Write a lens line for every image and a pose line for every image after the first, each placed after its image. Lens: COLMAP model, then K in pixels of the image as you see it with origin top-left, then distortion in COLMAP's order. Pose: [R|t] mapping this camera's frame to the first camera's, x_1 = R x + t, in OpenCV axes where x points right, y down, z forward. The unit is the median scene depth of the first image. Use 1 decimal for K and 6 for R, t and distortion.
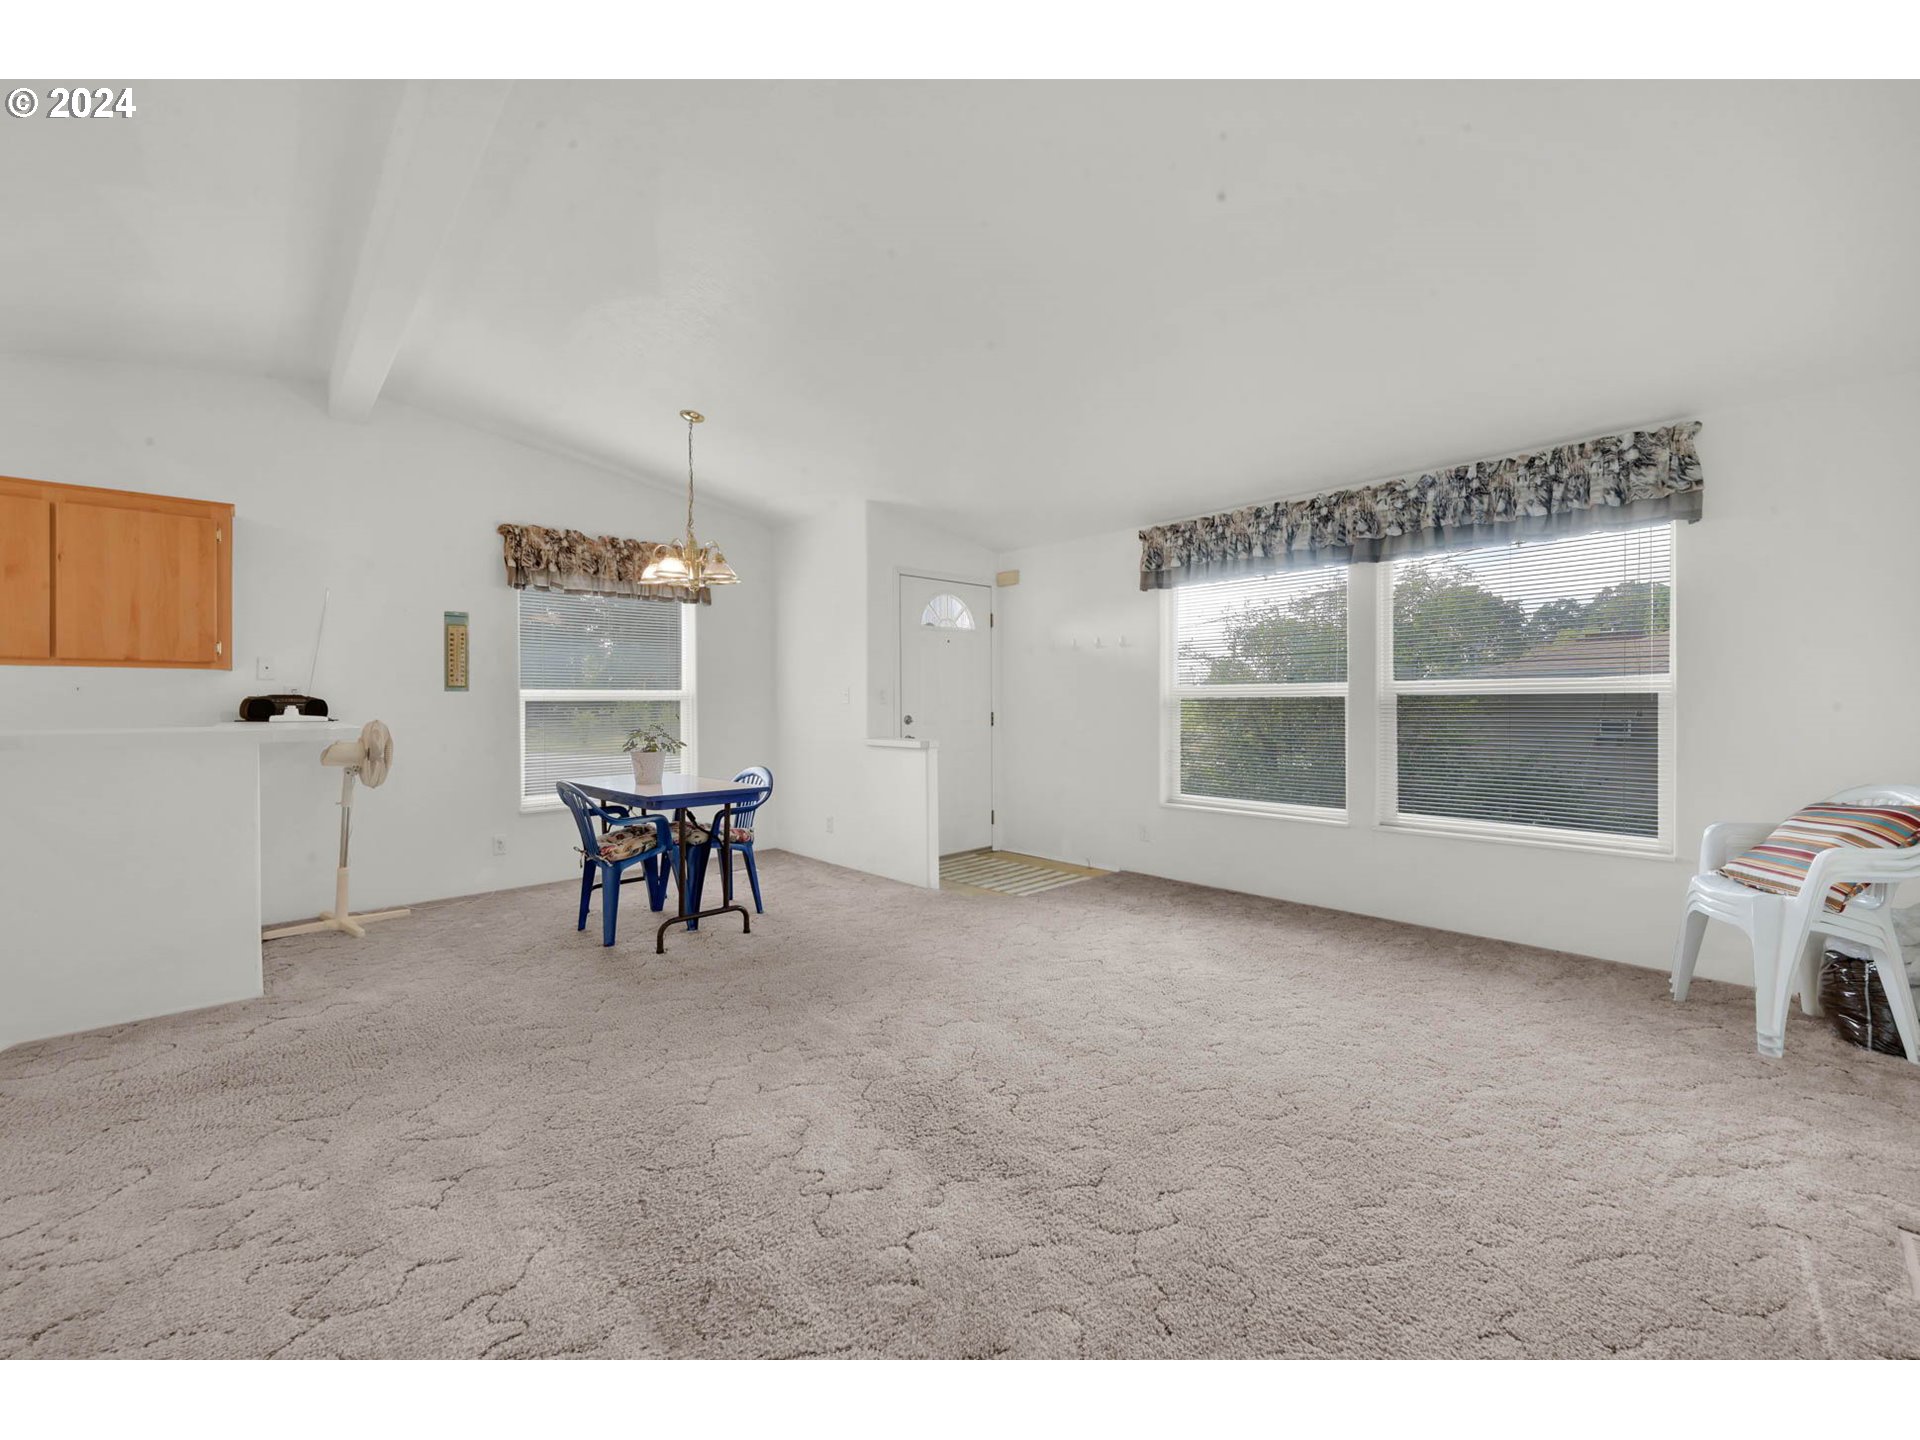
lens RADIAL K [[777.3, 0, 960.0], [0, 777.3, 703.2], [0, 0, 1]] dist [-0.000067, 0.000102]
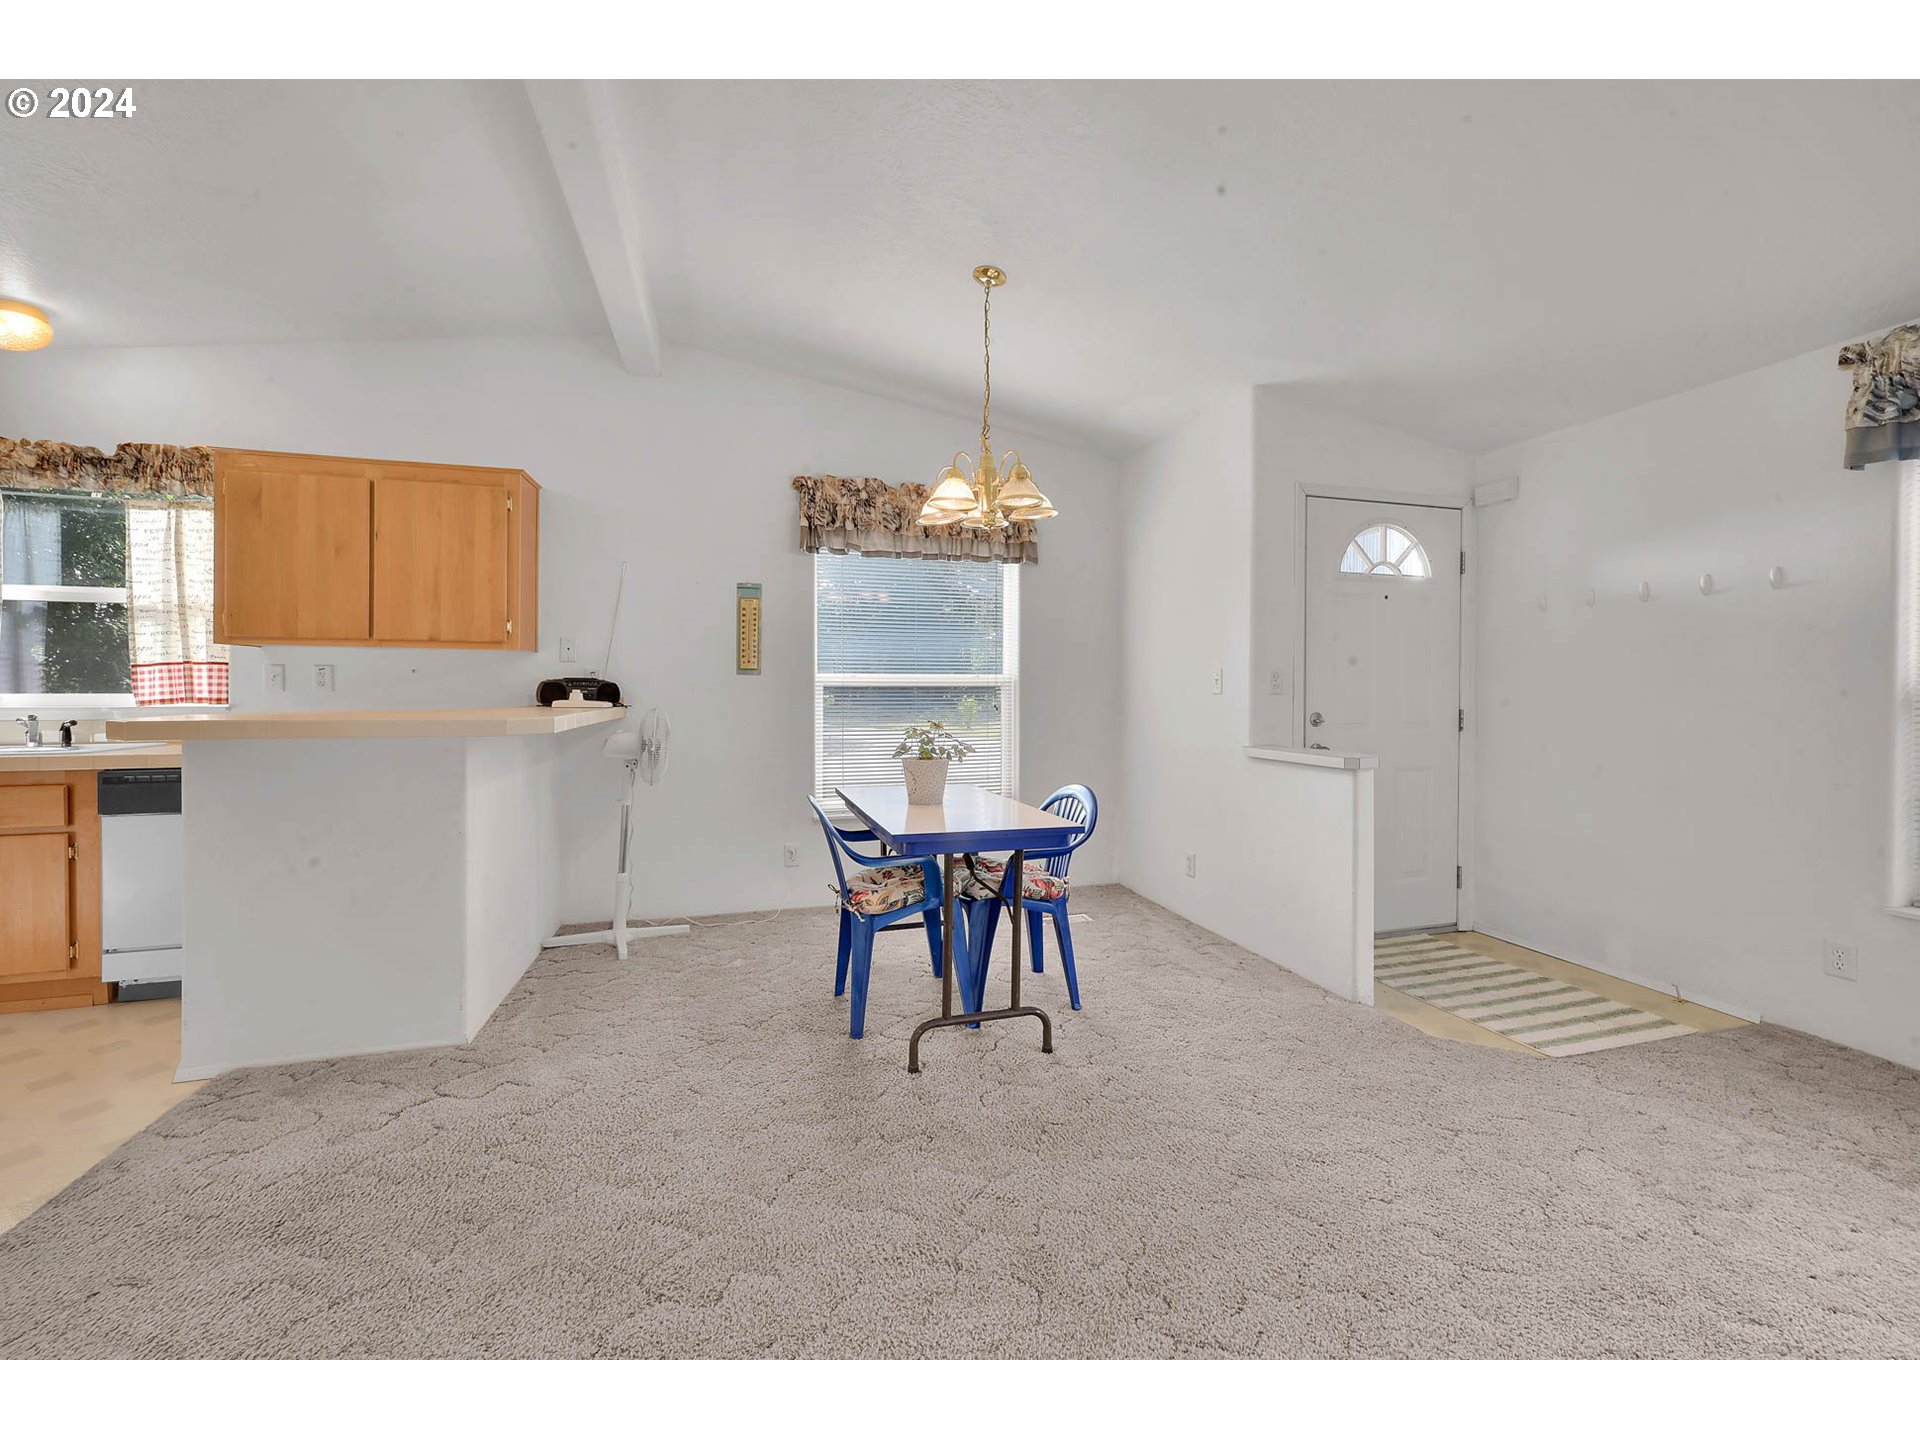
lens RADIAL K [[777.3, 0, 960.0], [0, 777.3, 703.2], [0, 0, 1]] dist [-0.000067, 0.000102]
pose [[0.891160, 0.015820, -0.453414, -0.044228], [-0.009273, 0.999818, 0.016660, -0.000361], [0.453595, -0.010642, 0.891144, 0.333520]]
